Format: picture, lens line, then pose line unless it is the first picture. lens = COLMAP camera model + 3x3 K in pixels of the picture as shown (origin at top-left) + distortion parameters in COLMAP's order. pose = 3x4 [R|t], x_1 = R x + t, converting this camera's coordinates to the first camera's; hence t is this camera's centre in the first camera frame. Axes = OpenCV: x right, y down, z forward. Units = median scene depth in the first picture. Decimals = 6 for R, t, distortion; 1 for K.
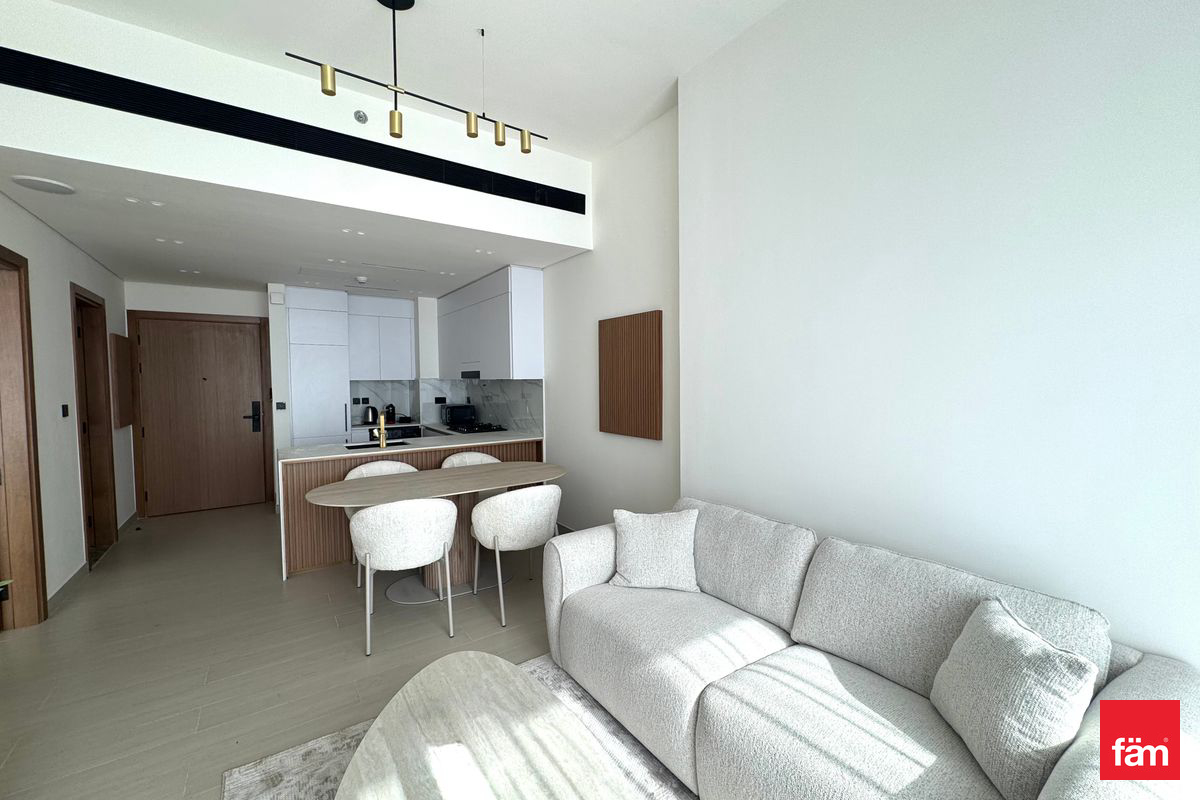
lens RADIAL K [[478.2, 0, 600.5], [0, 478.2, 399.6], [0, 0, 1]] dist [-0.002303, 0.000115]
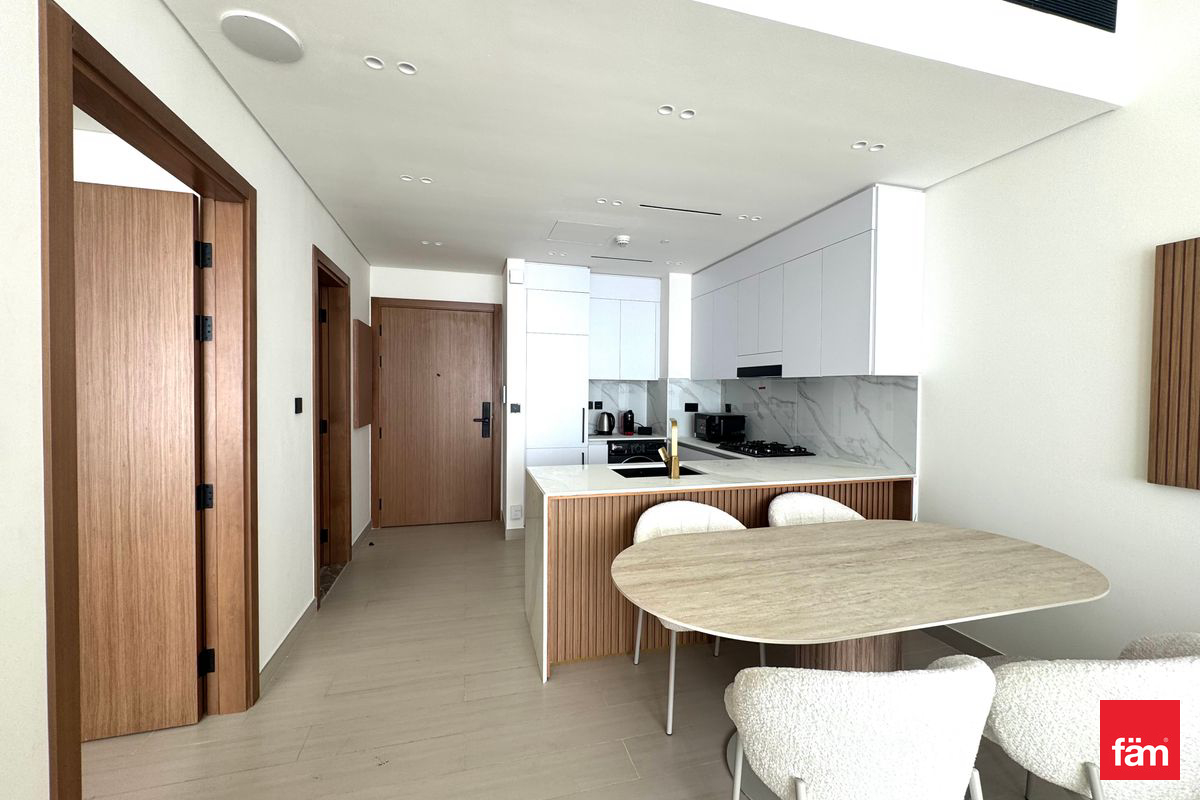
lens RADIAL K [[478.2, 0, 601.4], [0, 478.2, 399.5], [0, 0, 1]] dist [-0.002303, 0.000115]
pose [[0.942861, 0.024980, -0.332248, -0.268205], [-0.031911, 0.999372, -0.015421, 0.006624], [0.331655, 0.025142, 0.943066, 0.287628]]
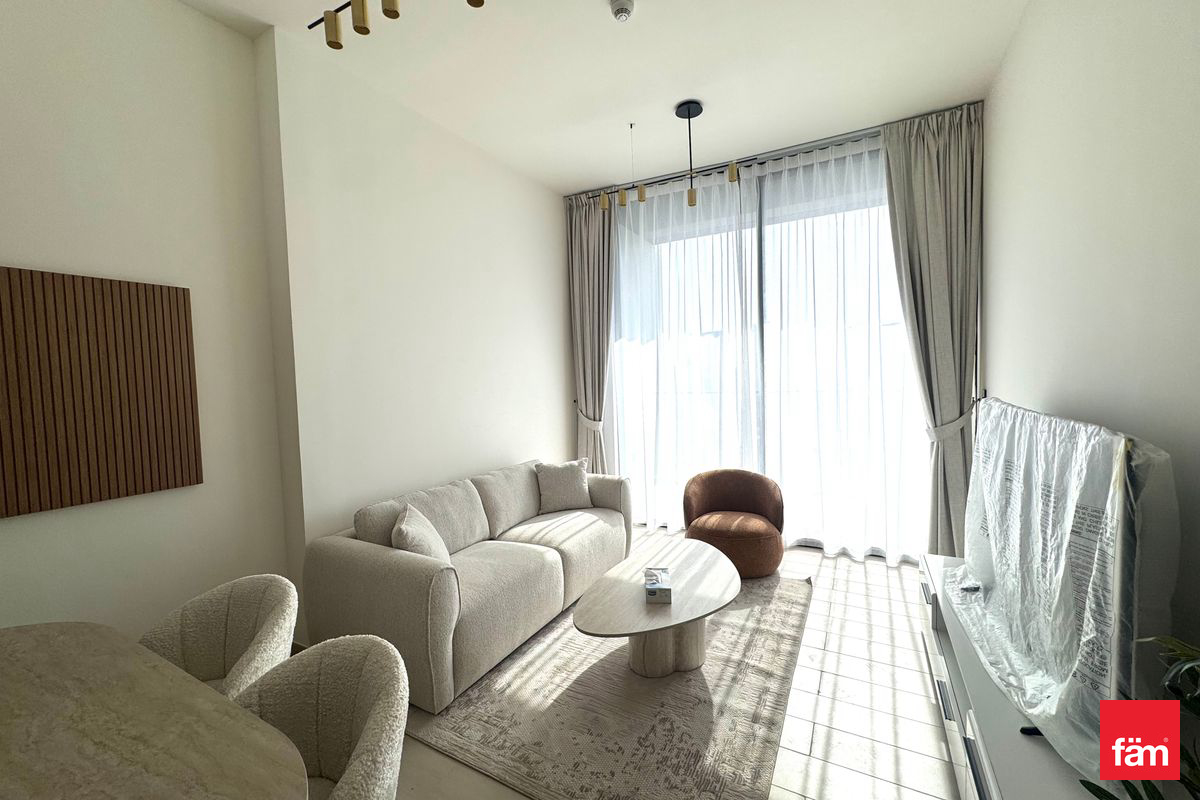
lens RADIAL K [[478.2, 0, 599.8], [0, 478.2, 399.2], [0, 0, 1]] dist [-0.002303, 0.000115]
pose [[-0.442821, -0.018834, 0.896412, -0.466209], [0.075920, 0.995401, 0.058418, -0.019384], [-0.893390, 0.093924, -0.439355, 0.505573]]
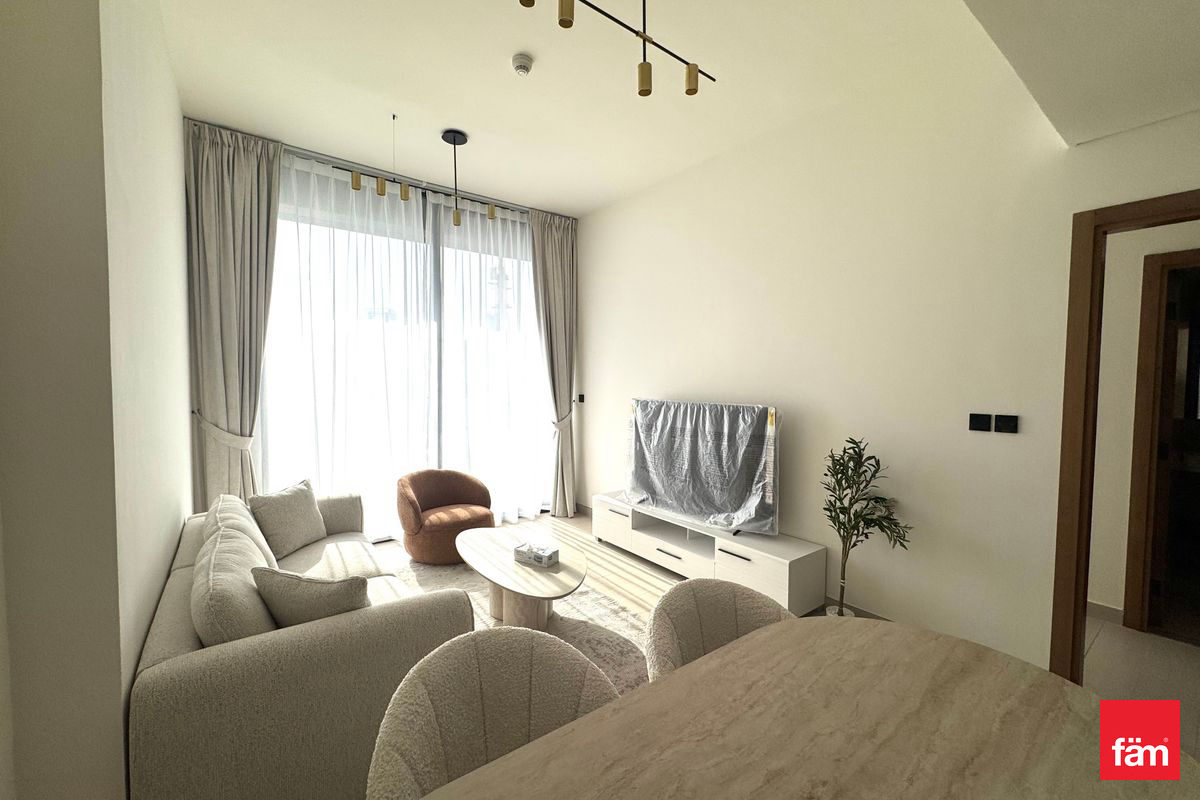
lens RADIAL K [[478.2, 0, 598.0], [0, 478.2, 399.9], [0, 0, 1]] dist [-0.002303, 0.000115]
pose [[-0.999538, 0.005046, -0.029956, -0.137770], [0.002363, 0.996035, 0.088930, -0.037556], [0.030286, 0.088818, -0.995587, 0.805737]]
